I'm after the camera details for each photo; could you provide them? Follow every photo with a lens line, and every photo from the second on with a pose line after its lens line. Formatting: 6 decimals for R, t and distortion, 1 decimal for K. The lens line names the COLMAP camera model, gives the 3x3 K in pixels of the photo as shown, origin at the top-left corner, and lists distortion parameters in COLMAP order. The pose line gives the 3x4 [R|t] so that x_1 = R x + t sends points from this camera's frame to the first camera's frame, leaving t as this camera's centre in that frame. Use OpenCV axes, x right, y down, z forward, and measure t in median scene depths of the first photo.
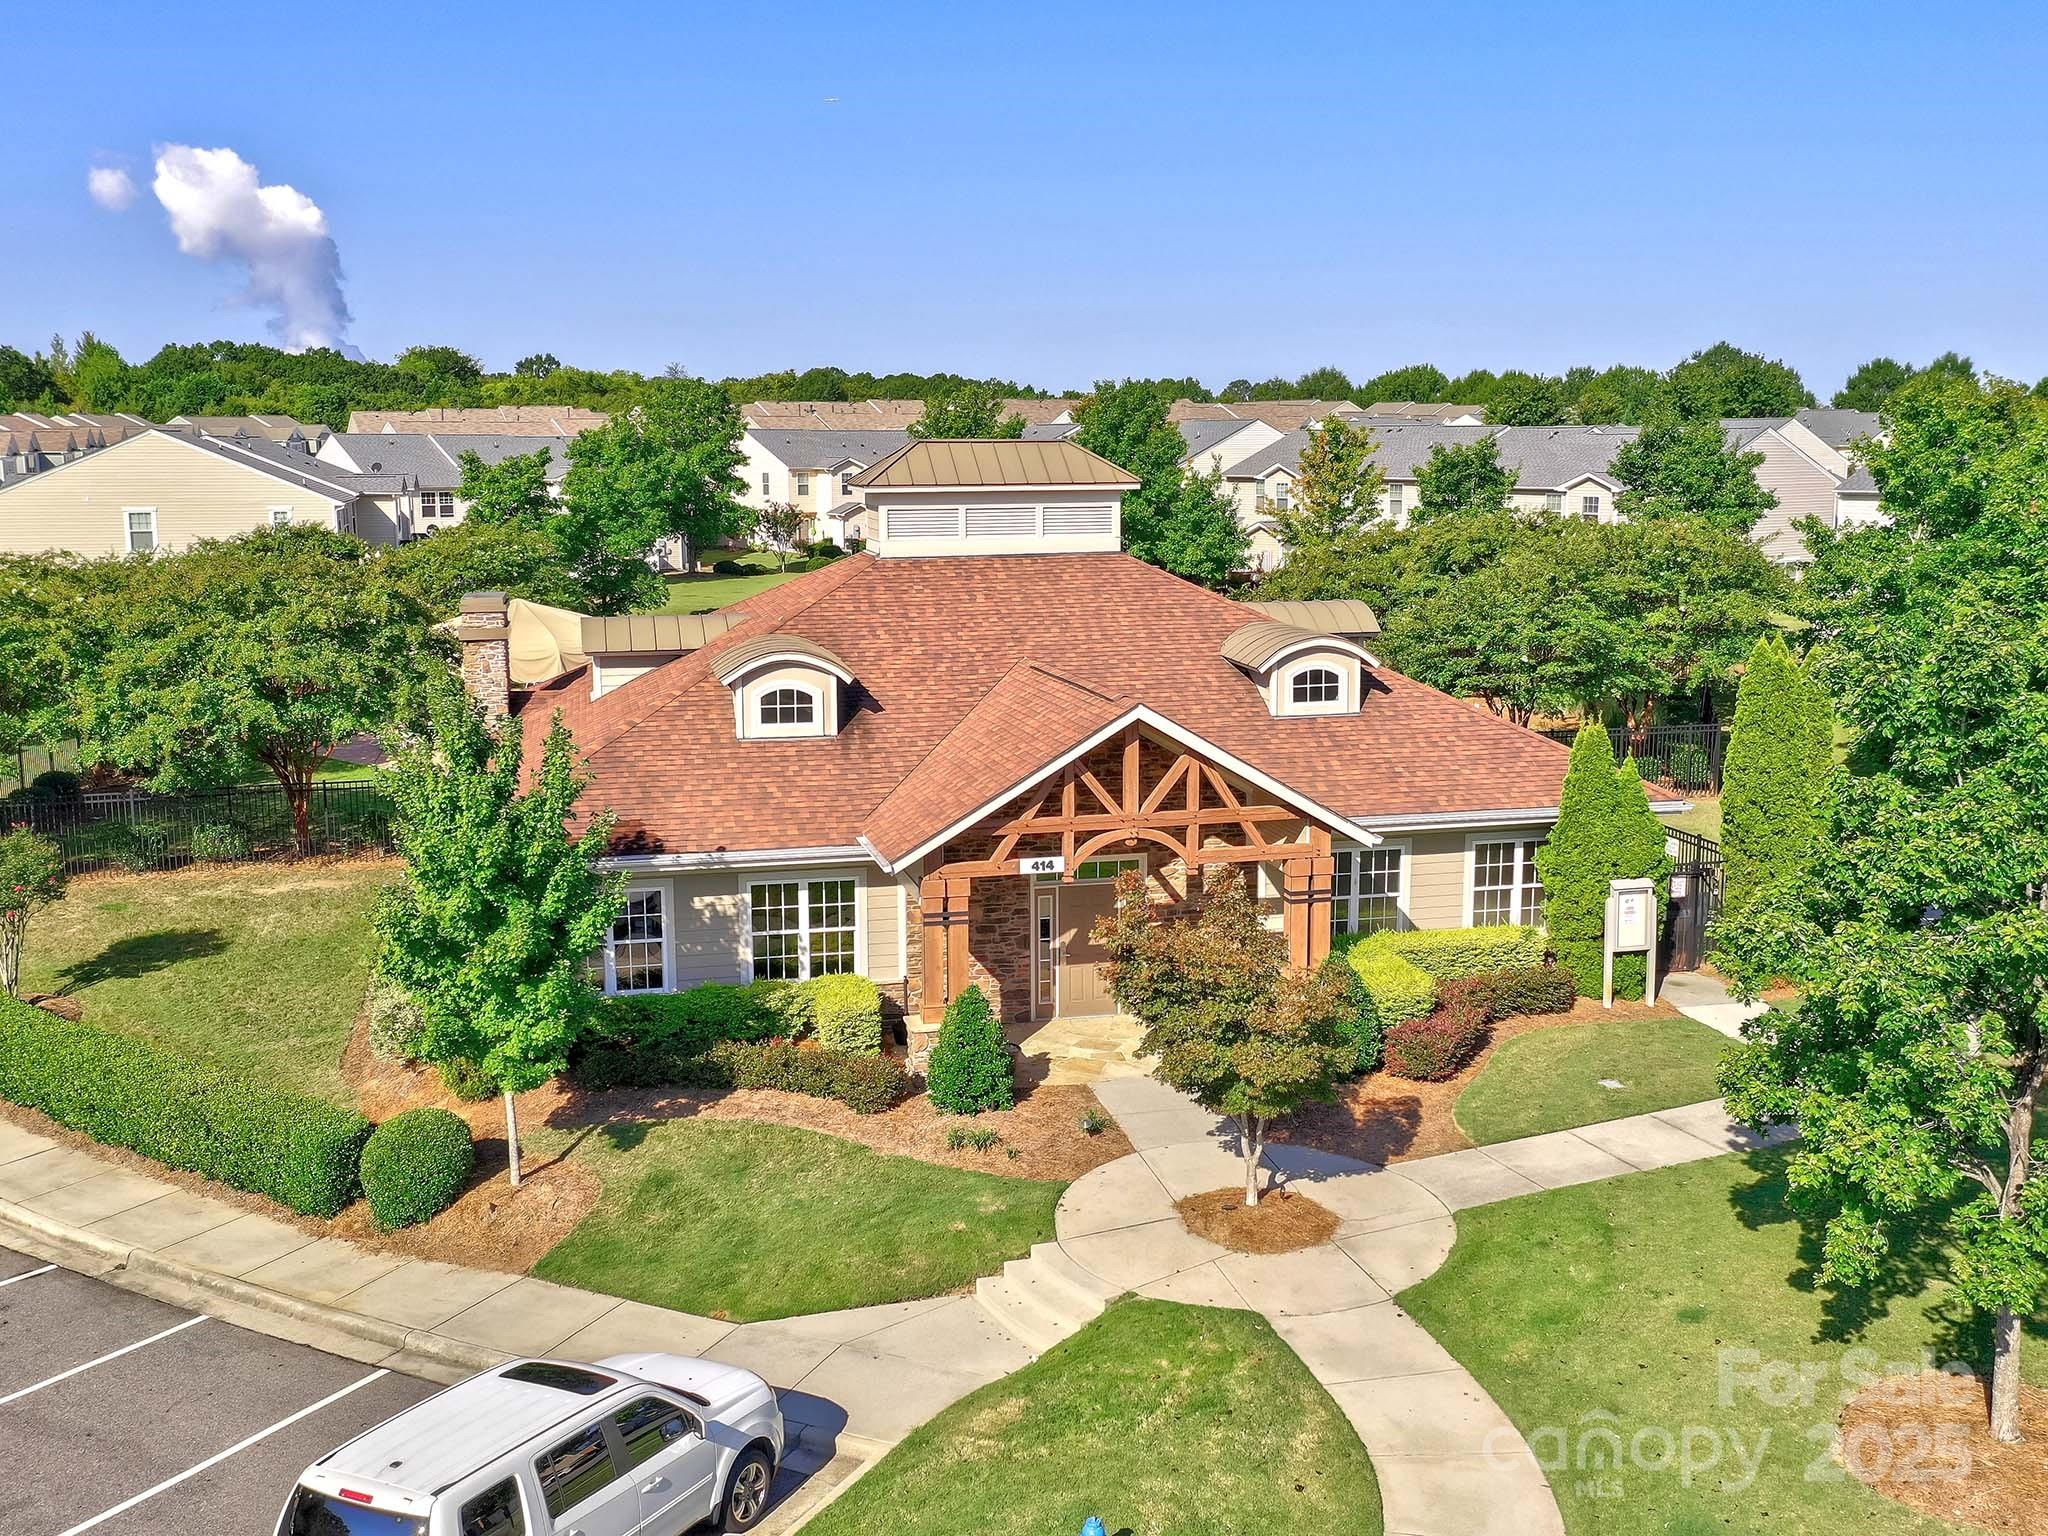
lens RADIAL K [[1922.3, 0, 1039.7], [0, 1922.3, 771.1], [0, 0, 1]] dist [0.011136, 0.000000]
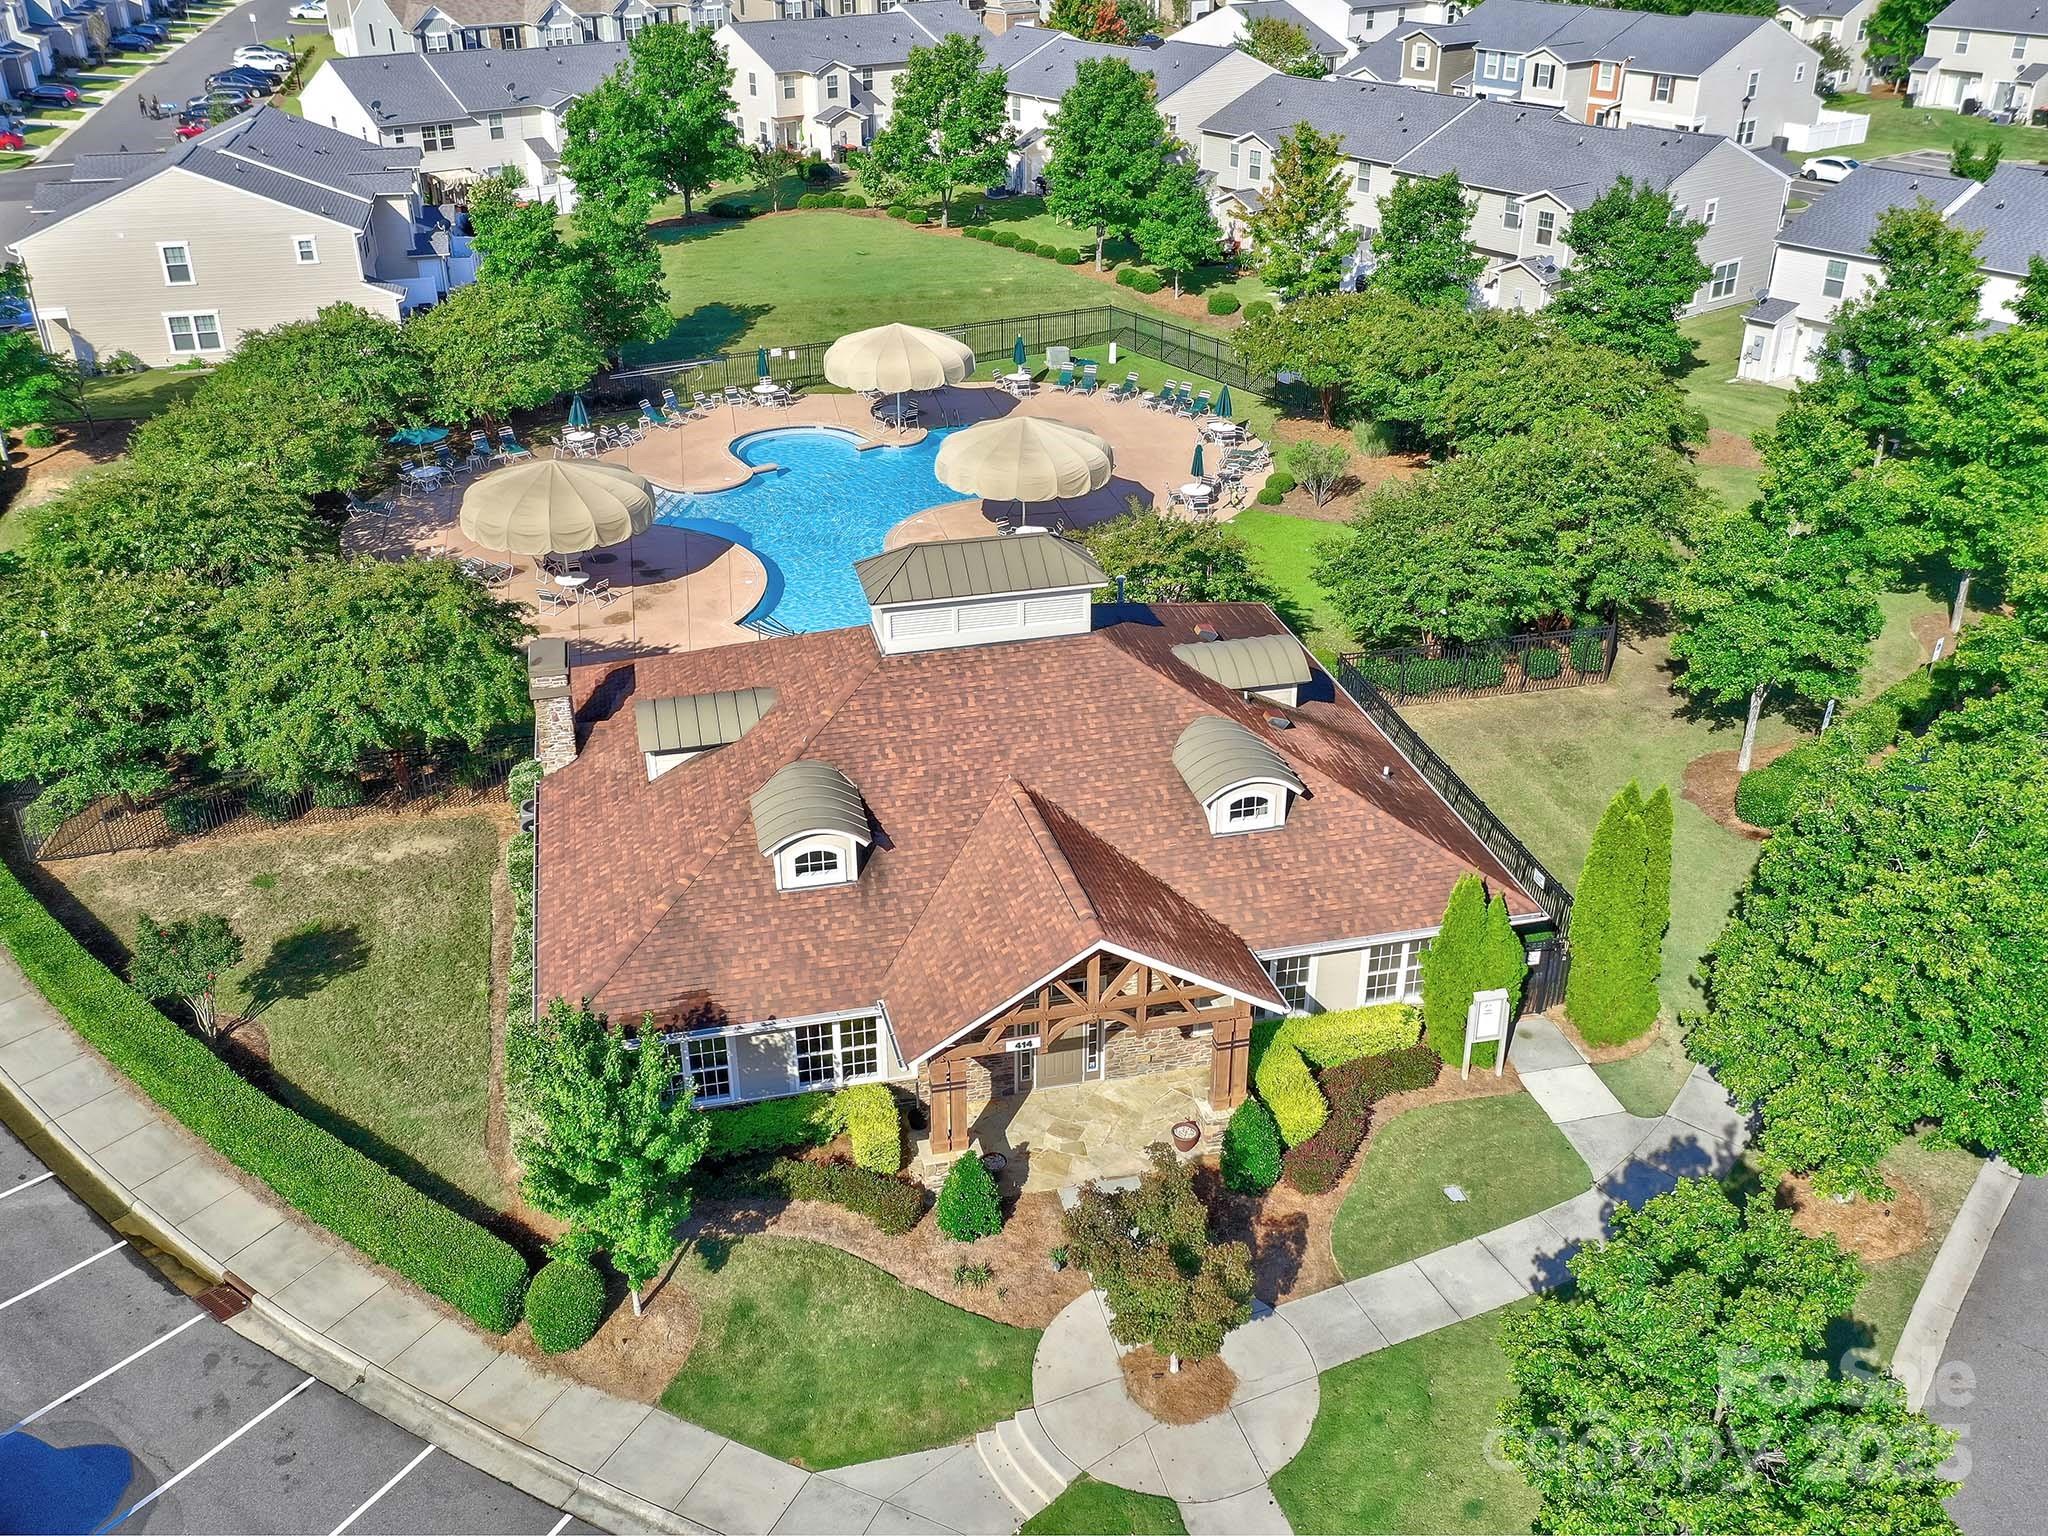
lens RADIAL K [[1796.0, 0, 1012.4], [0, 1796.0, 762.8], [0, 0, 1]] dist [0.009754, -0.000621]
pose [[0.999985, -0.000633, -0.005510, 0.000699], [0.002321, 0.950062, 0.312051, -0.475474], [0.005038, -0.312059, 0.950049, -0.077048]]
